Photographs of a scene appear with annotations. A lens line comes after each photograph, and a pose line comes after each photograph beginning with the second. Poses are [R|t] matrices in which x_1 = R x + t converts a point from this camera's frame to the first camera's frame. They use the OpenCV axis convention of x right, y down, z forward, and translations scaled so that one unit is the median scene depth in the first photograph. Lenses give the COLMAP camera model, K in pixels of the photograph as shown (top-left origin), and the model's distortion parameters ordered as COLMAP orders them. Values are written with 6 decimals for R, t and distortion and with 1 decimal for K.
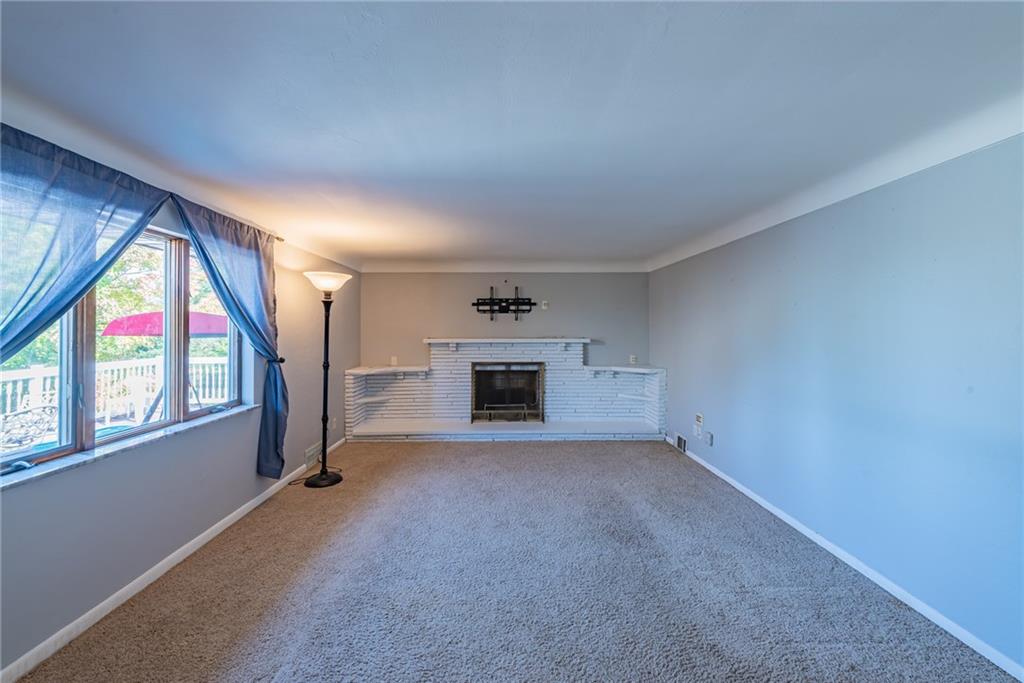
lens RADIAL K [[417.9, 0, 513.5], [0, 417.9, 332.8], [0, 0, 1]] dist [0.013907, -0.004654]
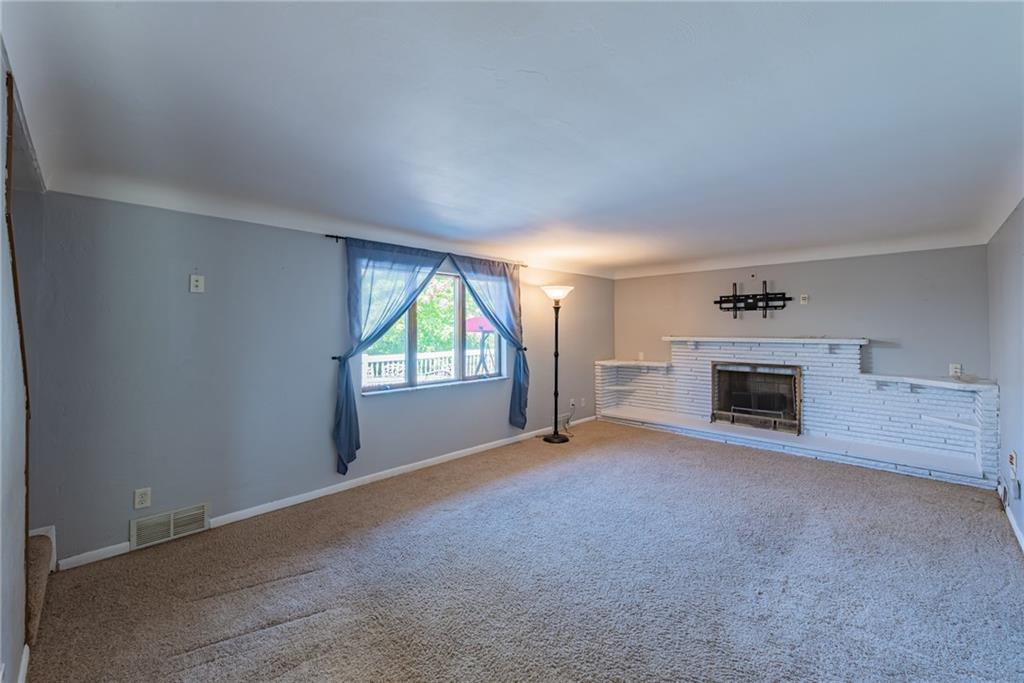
lens RADIAL K [[417.9, 0, 512.1], [0, 417.9, 338.2], [0, 0, 1]] dist [0.013907, -0.004654]
pose [[0.708799, 0.016660, -0.705214, 0.401039], [-0.006182, 0.999829, 0.017406, 0.002554], [0.705384, -0.007977, 0.708781, -0.055446]]
